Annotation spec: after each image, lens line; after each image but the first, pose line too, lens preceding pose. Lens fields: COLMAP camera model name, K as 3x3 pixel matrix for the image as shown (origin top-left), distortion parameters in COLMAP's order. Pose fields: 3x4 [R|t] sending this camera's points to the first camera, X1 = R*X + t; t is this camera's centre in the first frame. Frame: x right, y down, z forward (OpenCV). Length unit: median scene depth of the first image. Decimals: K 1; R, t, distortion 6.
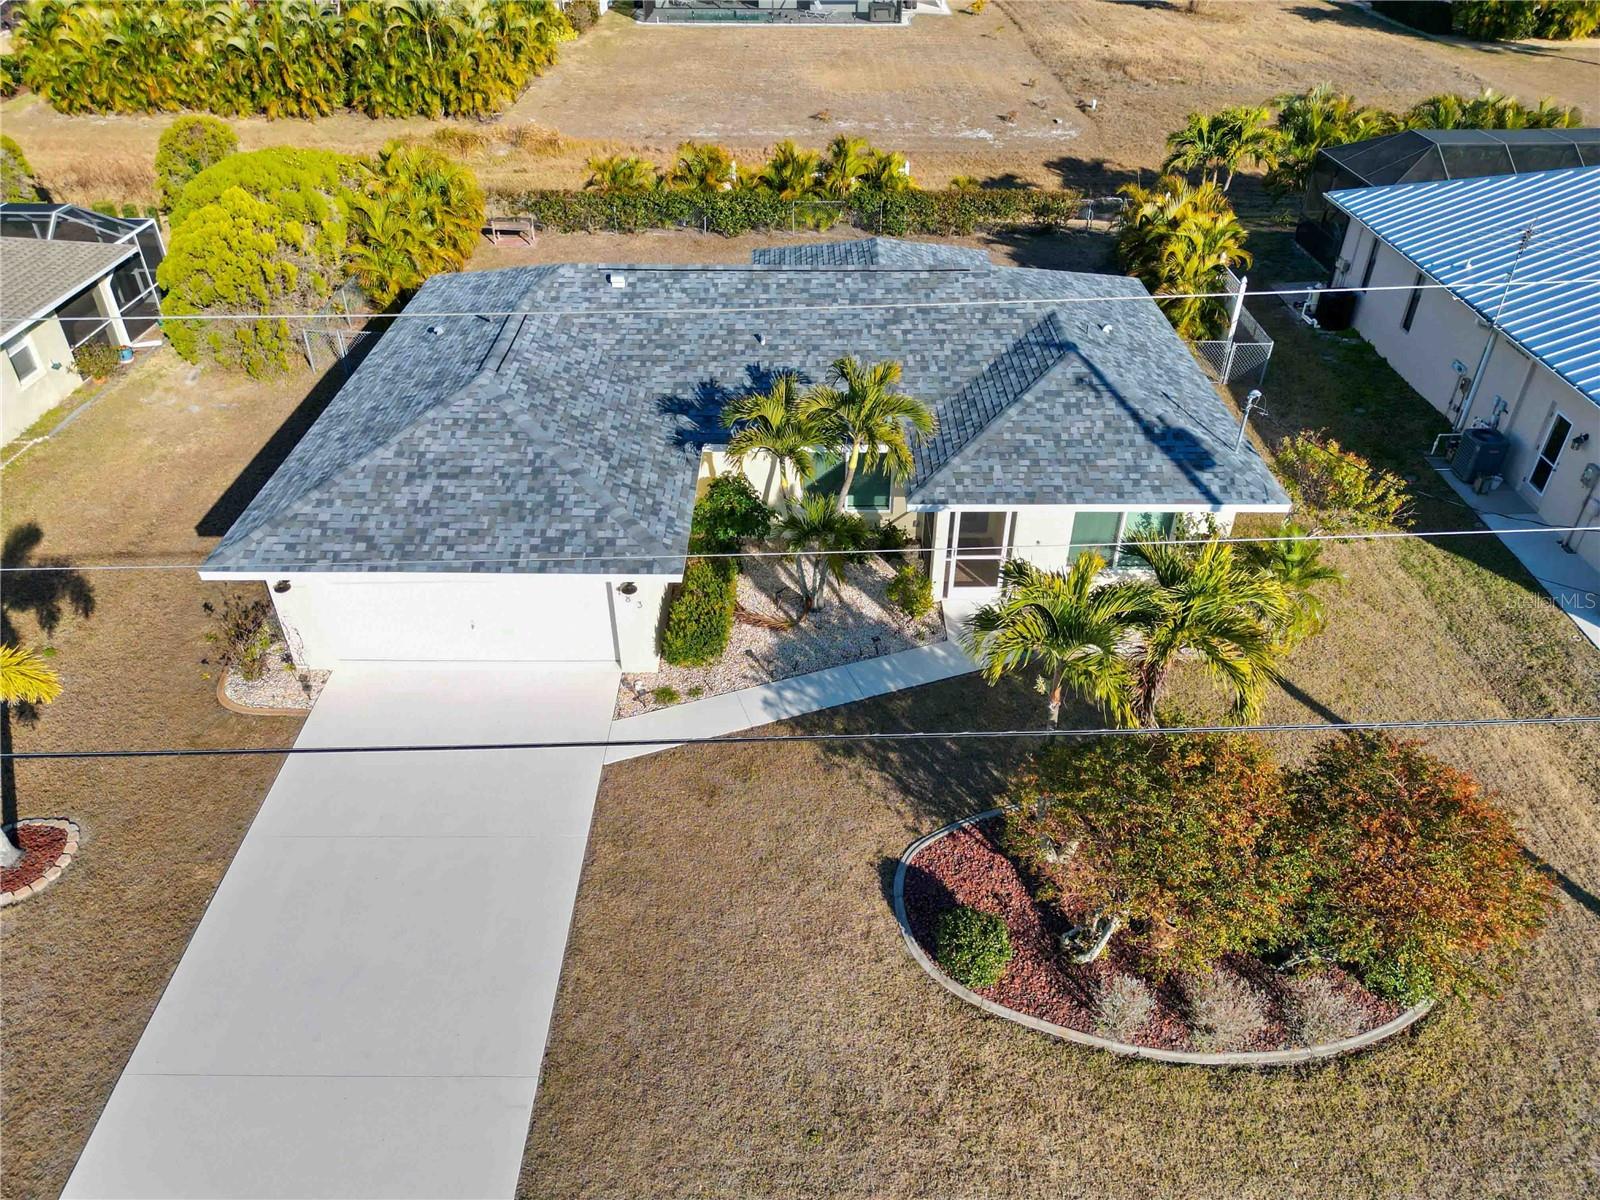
lens RADIAL K [[1112.7, 0, 800.3], [0, 1112.7, 620.6], [0, 0, 1]] dist [0.059401, -0.048642]
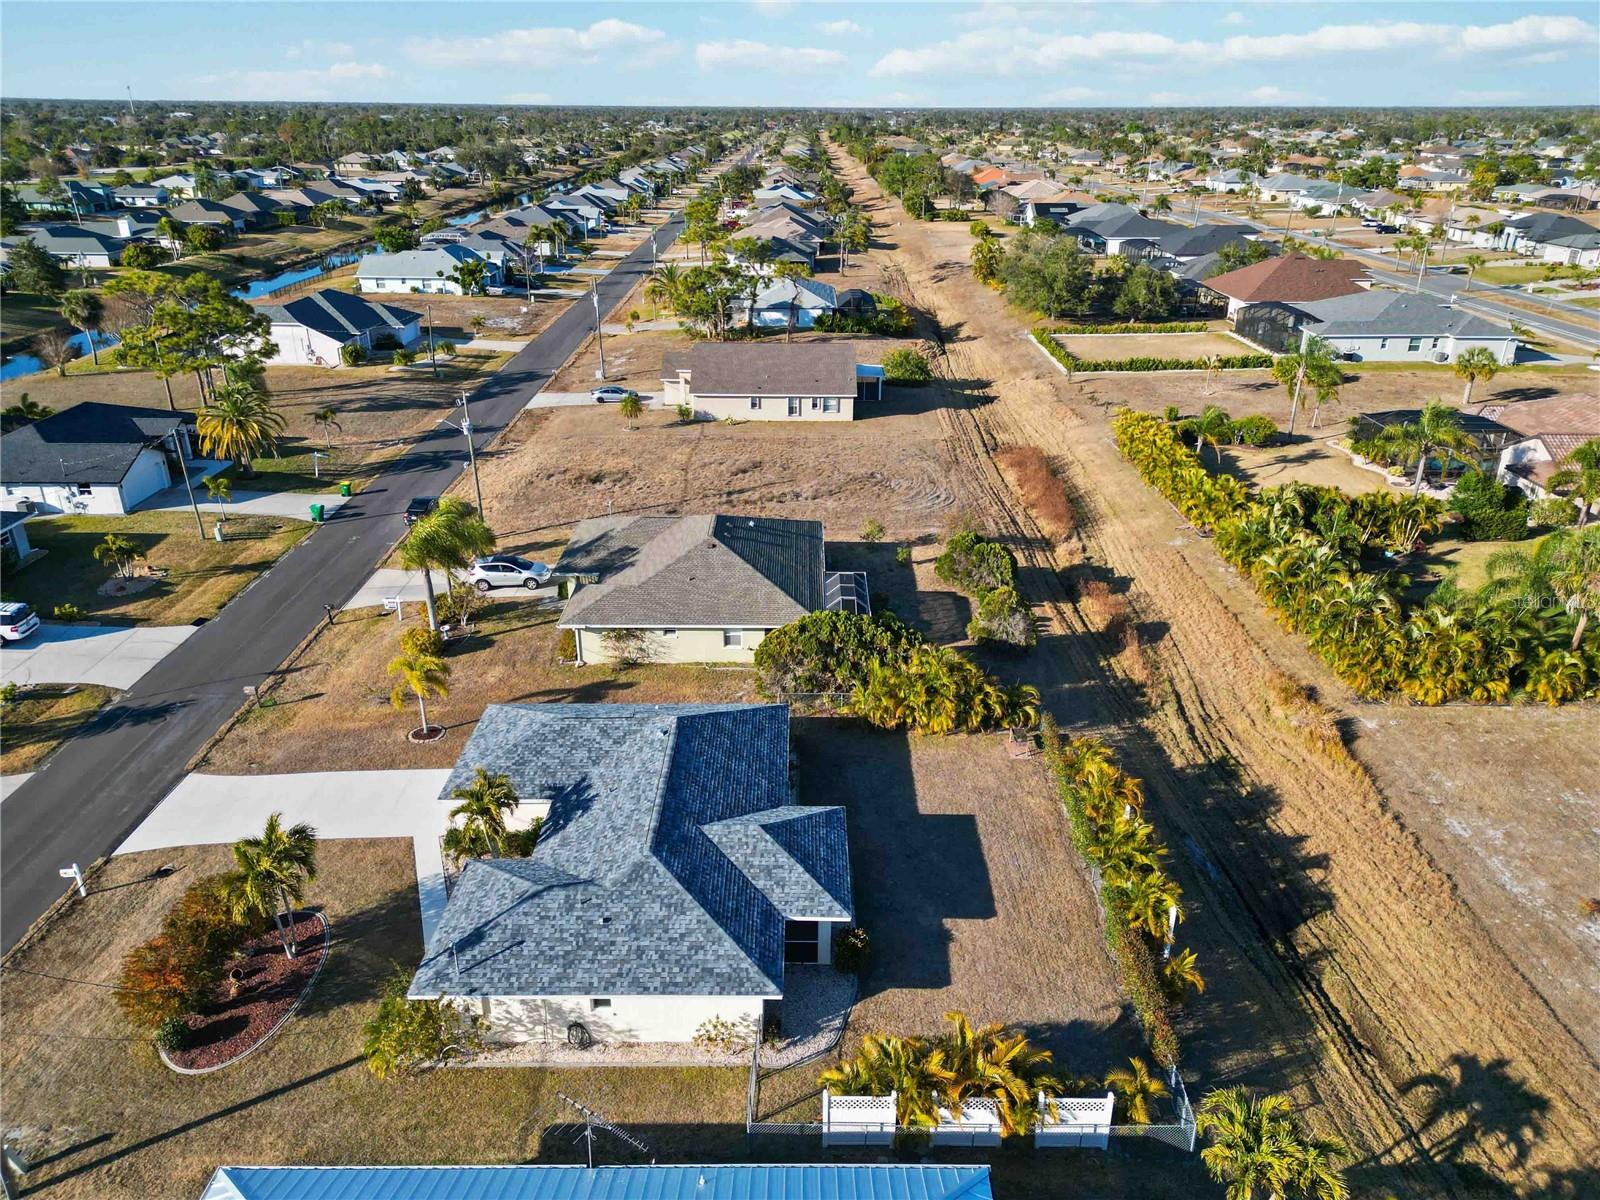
lens RADIAL K [[1112.7, 0, 800.3], [0, 1112.7, 620.6], [0, 0, 1]] dist [0.059401, -0.048642]
pose [[0.001277, 0.412630, -0.910898, 1.614269], [-0.594025, 0.733082, 0.331248, -1.323995], [0.804446, 0.540673, 0.246049, 0.683191]]
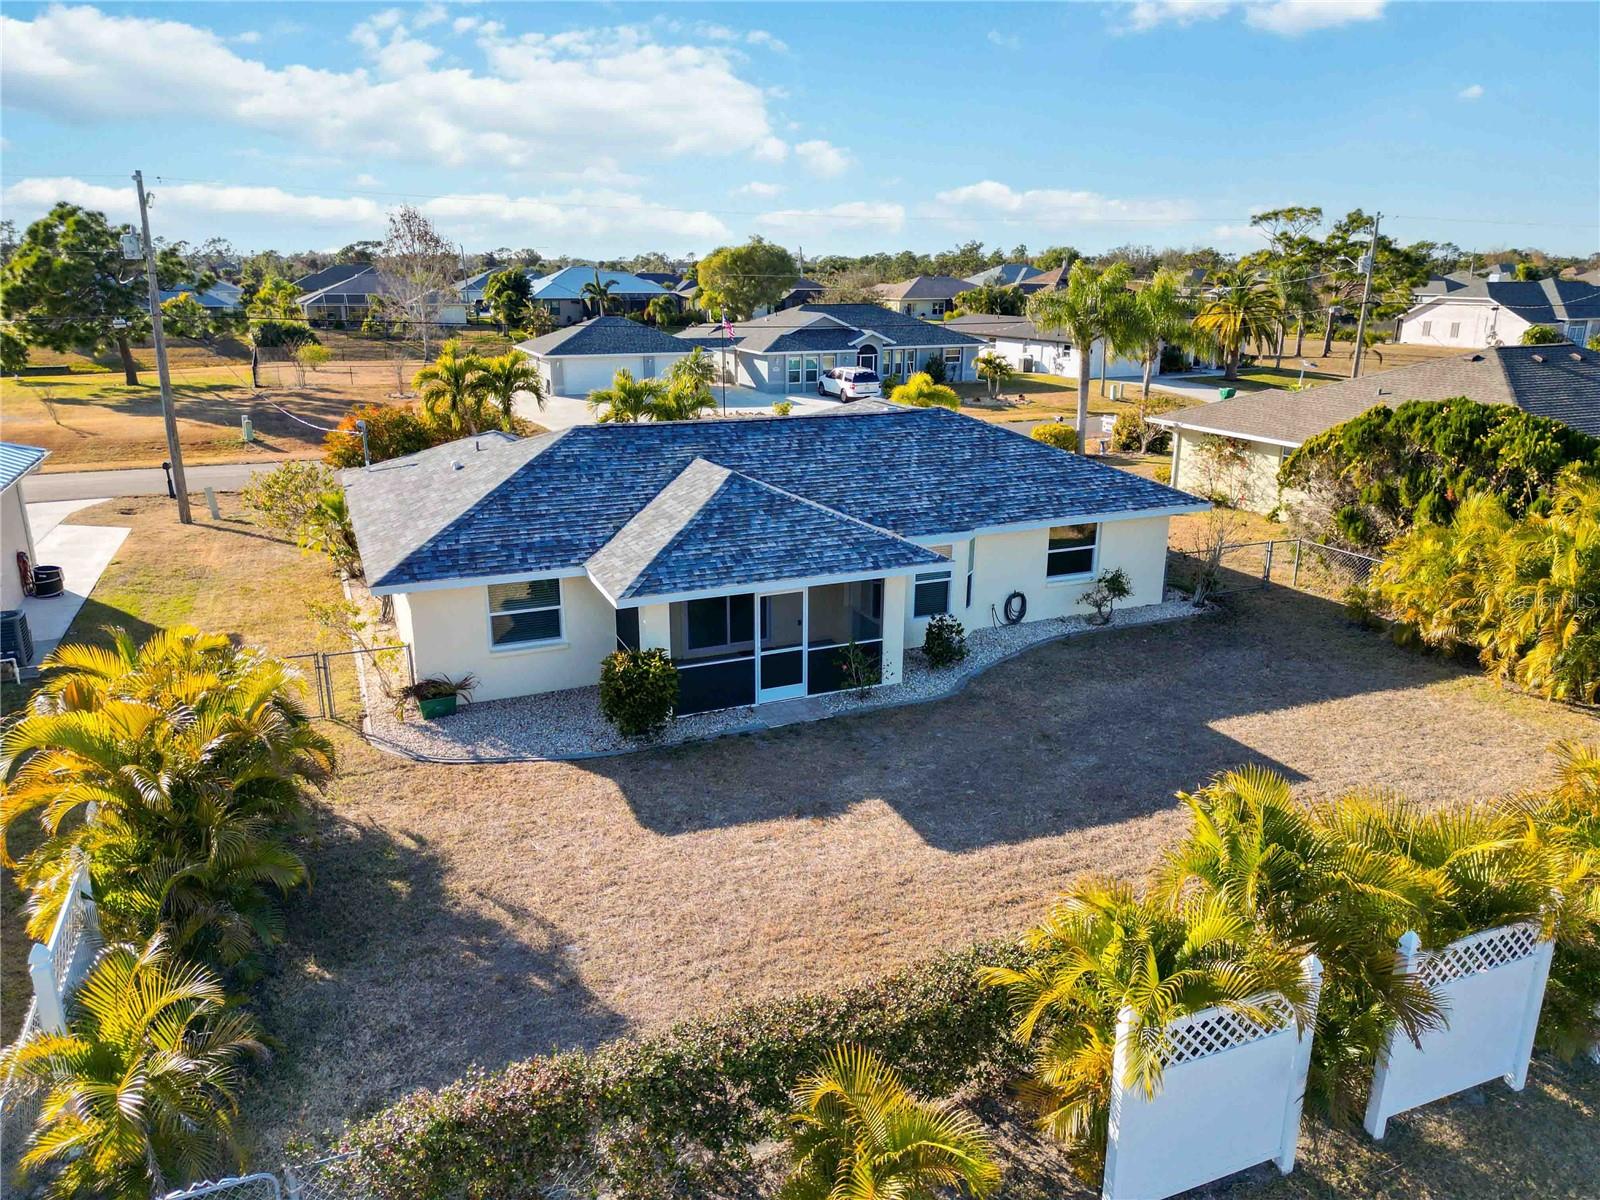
lens RADIAL K [[1112.7, 0, 800.3], [0, 1112.7, 620.6], [0, 0, 1]] dist [0.059401, -0.048642]
pose [[-0.915633, 0.112723, -0.385887, 0.430902], [-0.246313, 0.601310, 0.760102, -1.126981], [0.317719, 0.791024, -0.522815, 1.915847]]
